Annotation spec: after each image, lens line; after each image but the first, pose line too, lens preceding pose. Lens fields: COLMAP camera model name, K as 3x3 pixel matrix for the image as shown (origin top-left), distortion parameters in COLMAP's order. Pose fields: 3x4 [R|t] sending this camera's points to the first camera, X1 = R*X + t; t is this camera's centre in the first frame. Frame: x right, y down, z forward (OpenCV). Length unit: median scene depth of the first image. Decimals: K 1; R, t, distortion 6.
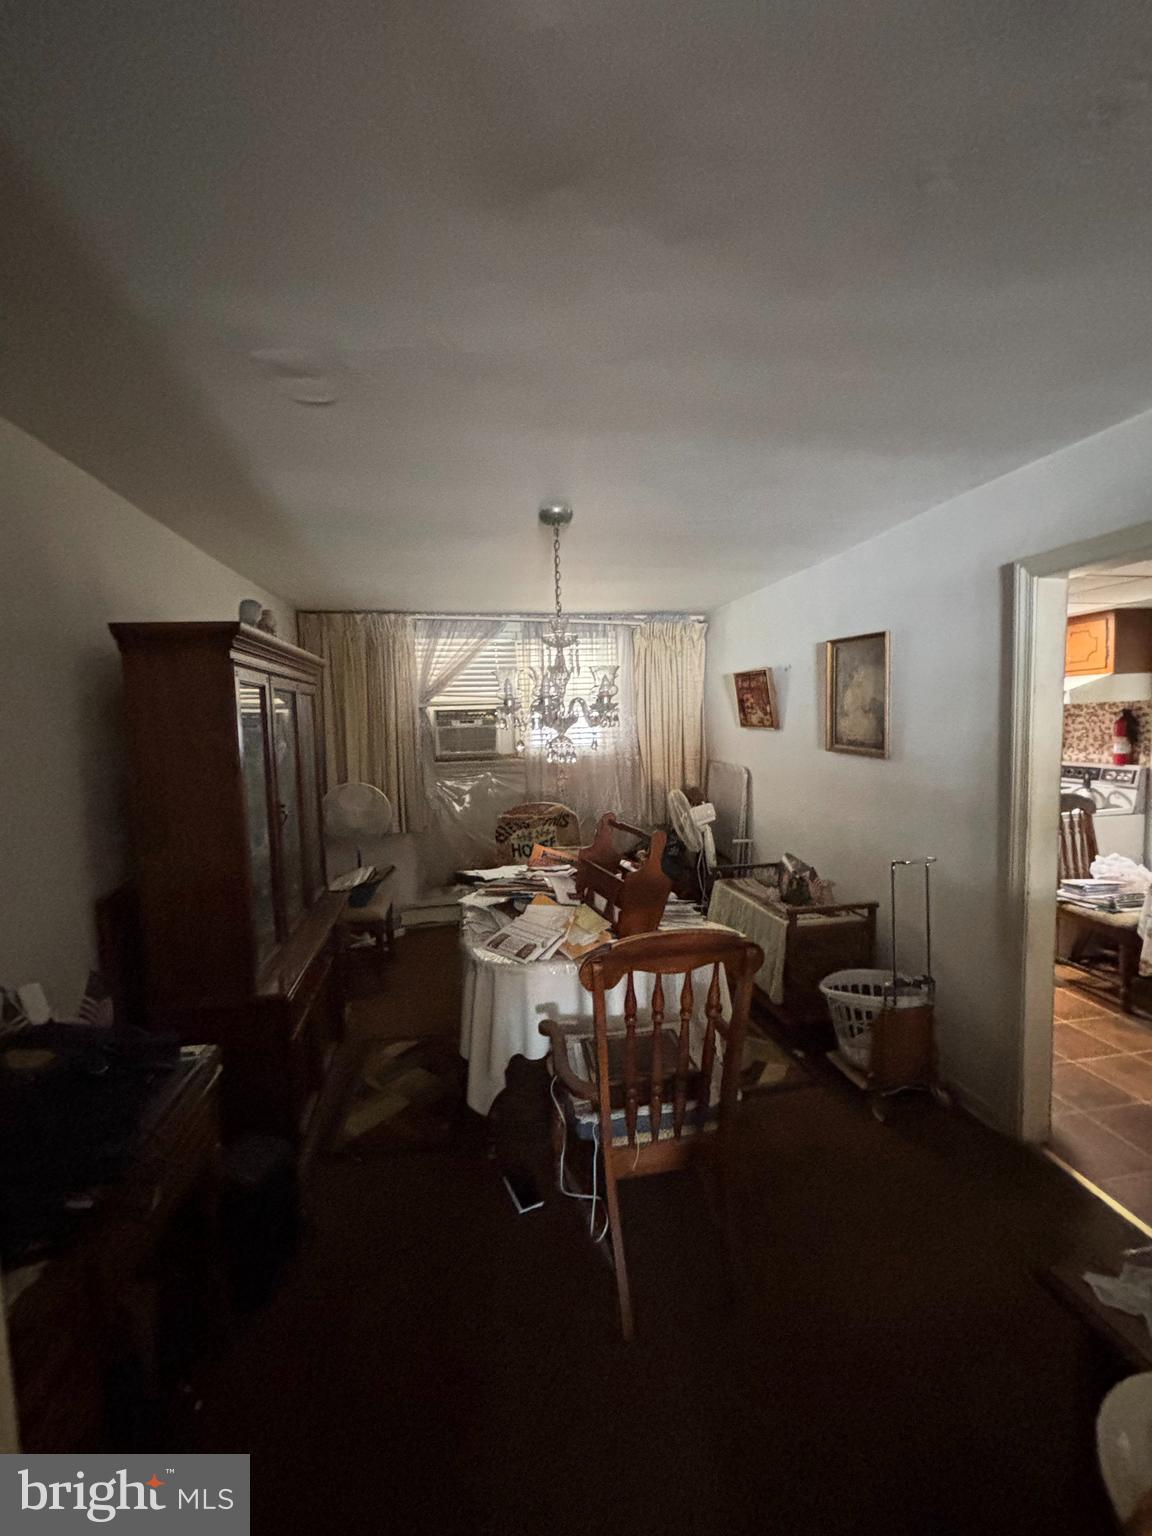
lens RADIAL K [[607.1, 0, 588.0], [0, 607.1, 766.5], [0, 0, 1]] dist [0.000275, -0.000097]
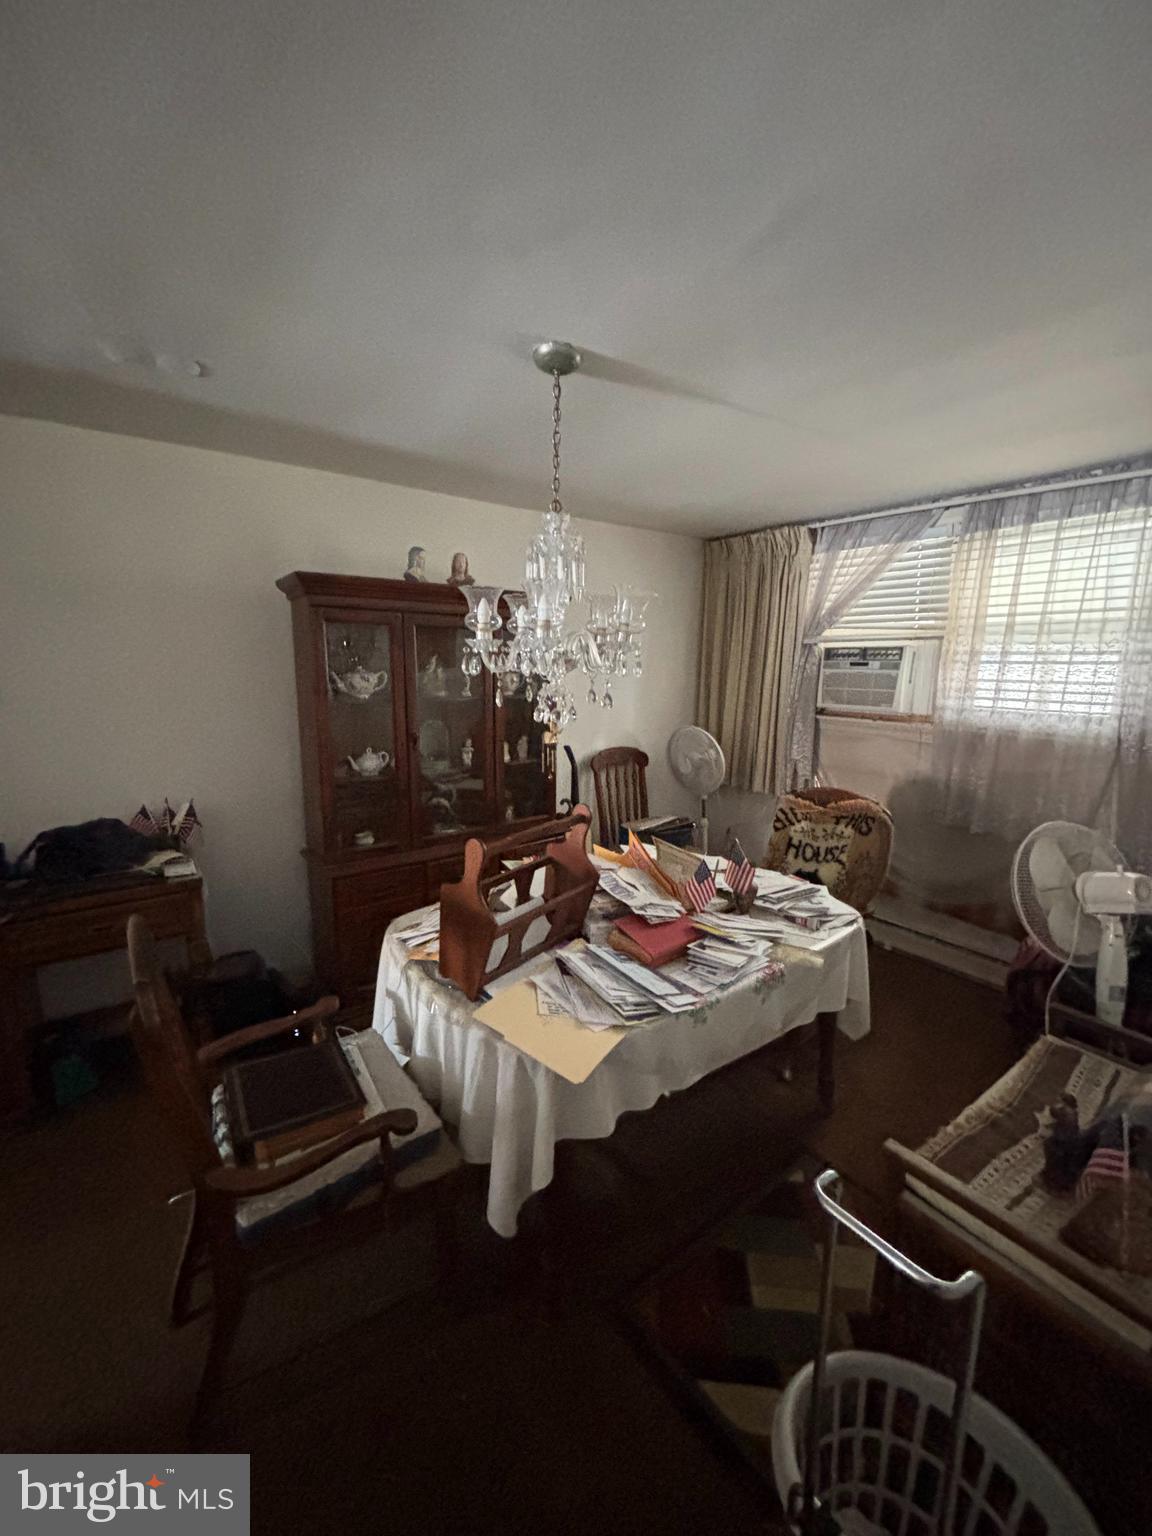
lens RADIAL K [[625.6, 0, 576.0], [0, 625.6, 768.0], [0, 0, 1]] dist [0.000968, 0.000103]
pose [[0.418144, 0.182632, -0.889832, 0.409629], [-0.090386, 0.983084, 0.159298, -0.047917], [0.903873, 0.013819, 0.427579, 0.442880]]
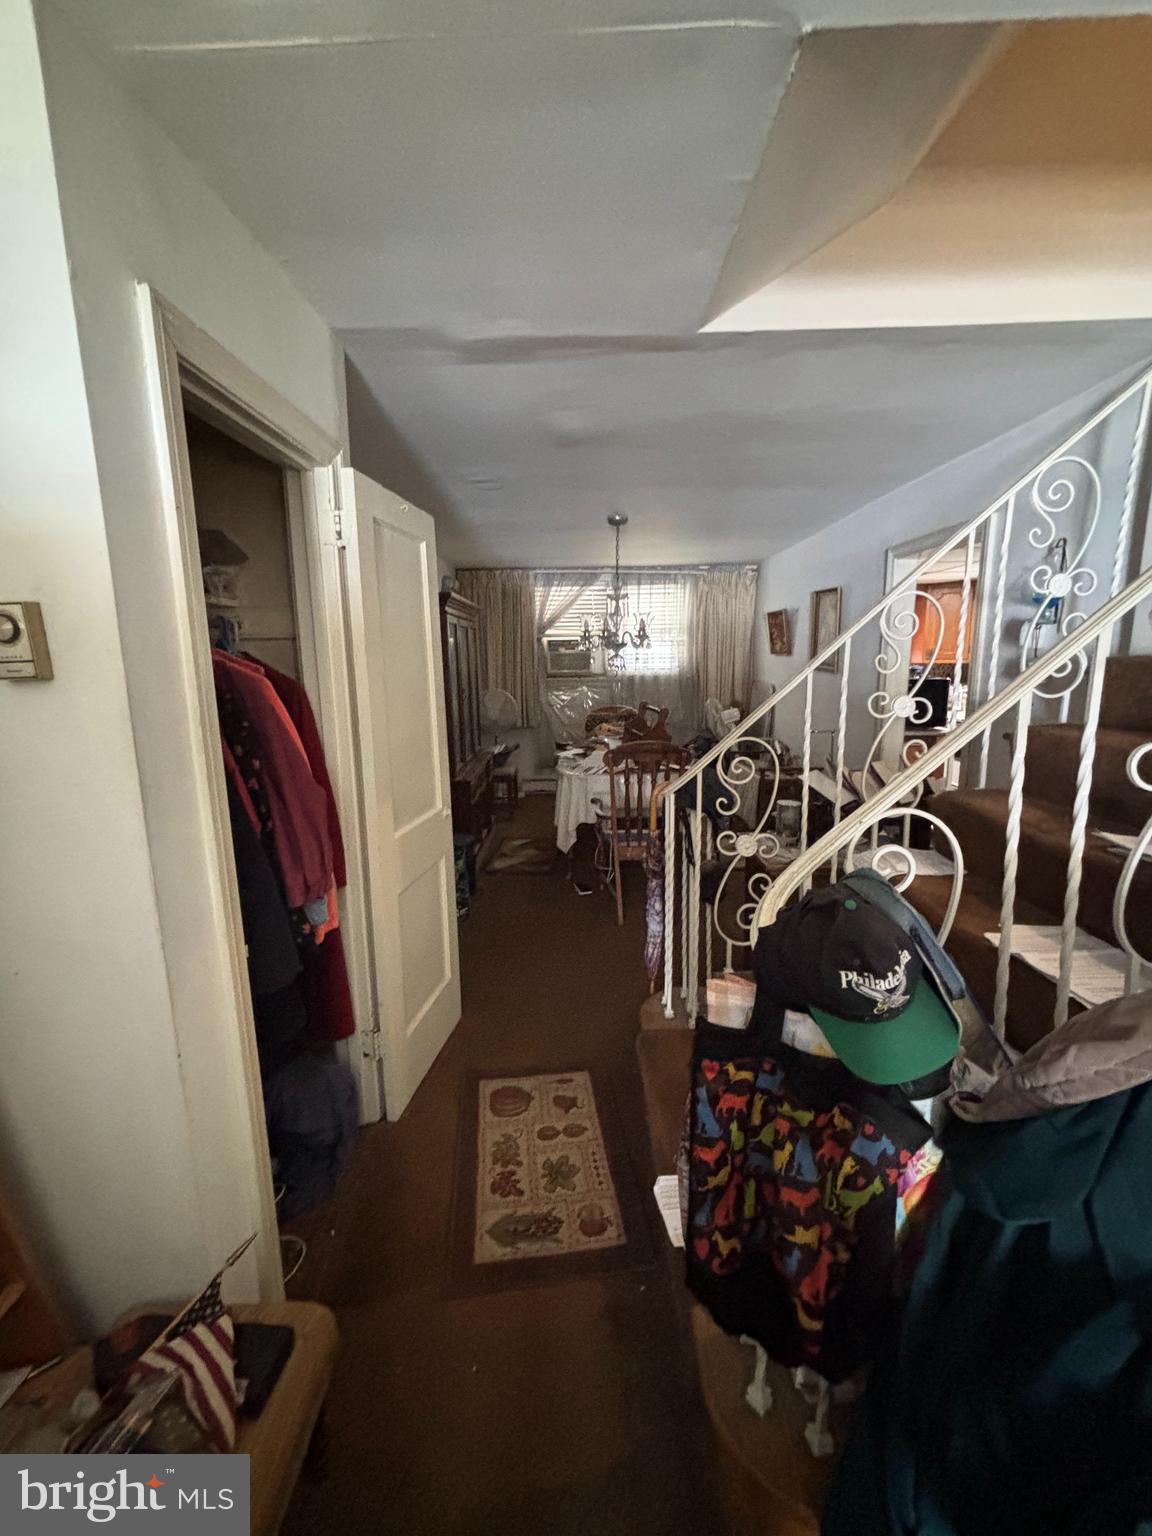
lens RADIAL K [[625.6, 0, 576.0], [0, 625.6, 768.0], [0, 0, 1]] dist [0.000968, 0.000103]
pose [[0.977596, 0.048959, -0.204715, 0.139495], [-0.027501, 0.993945, 0.106377, 0.052885], [0.208684, -0.098364, 0.973024, -0.482481]]
